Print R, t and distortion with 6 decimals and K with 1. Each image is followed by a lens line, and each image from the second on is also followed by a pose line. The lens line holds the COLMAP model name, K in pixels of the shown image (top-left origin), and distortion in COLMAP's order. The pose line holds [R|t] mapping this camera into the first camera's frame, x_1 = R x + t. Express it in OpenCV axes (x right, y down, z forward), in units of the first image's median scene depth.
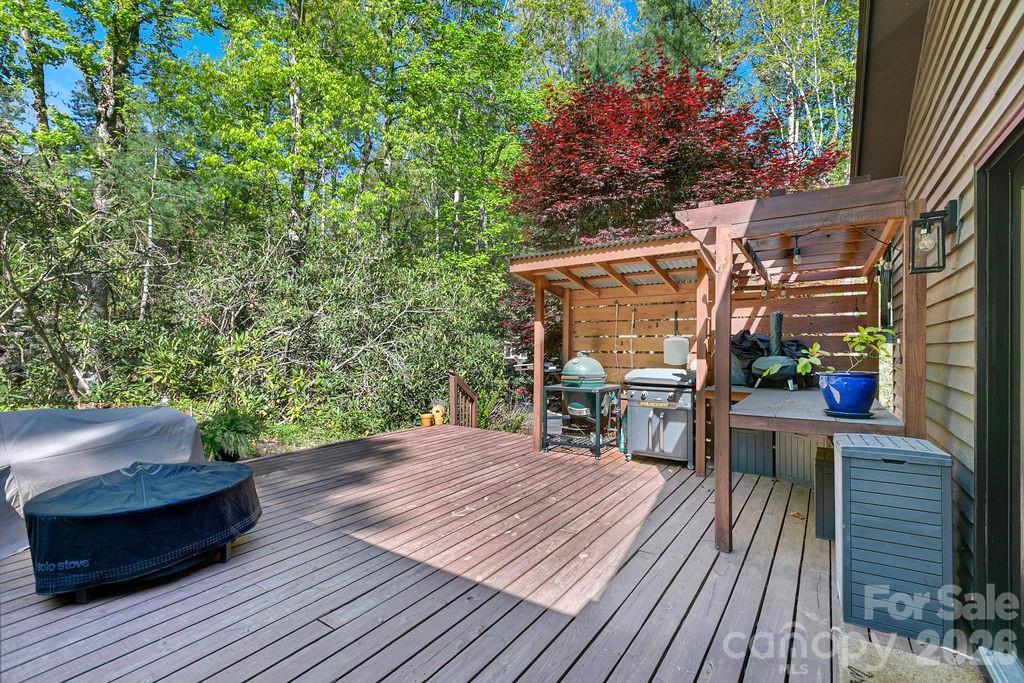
lens RADIAL K [[463.8, 0, 507.6], [0, 463.8, 345.9], [0, 0, 1]] dist [0.000537, 0.000461]
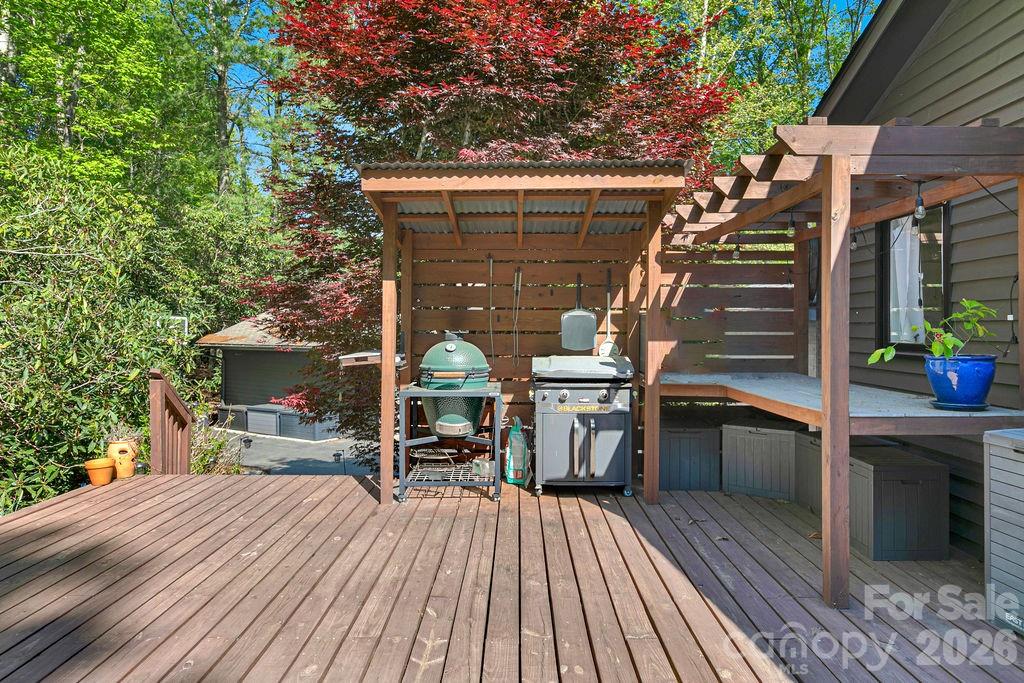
lens RADIAL K [[644.2, 0, 517.0], [0, 644.2, 331.7], [0, 0, 1]] dist [0.000329, -0.001737]
pose [[0.821898, -0.004698, 0.569616, -0.307532], [-0.002604, 0.999925, 0.012004, 0.001704], [-0.569629, -0.011349, 0.821823, 0.280398]]
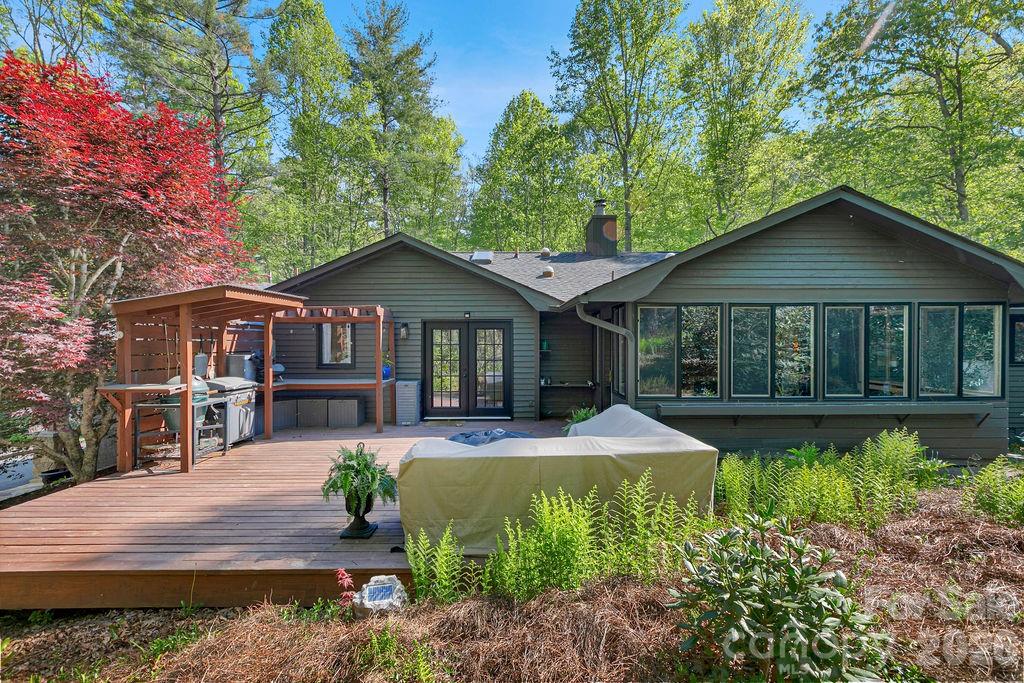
lens RADIAL K [[463.8, 0, 511.9], [0, 463.8, 346.7], [0, 0, 1]] dist [0.000537, 0.000461]
pose [[-0.577643, -0.007094, 0.816259, -1.325953], [-0.005731, 0.999973, 0.004635, -0.055911], [-0.816270, -0.002000, -0.577668, 1.177770]]
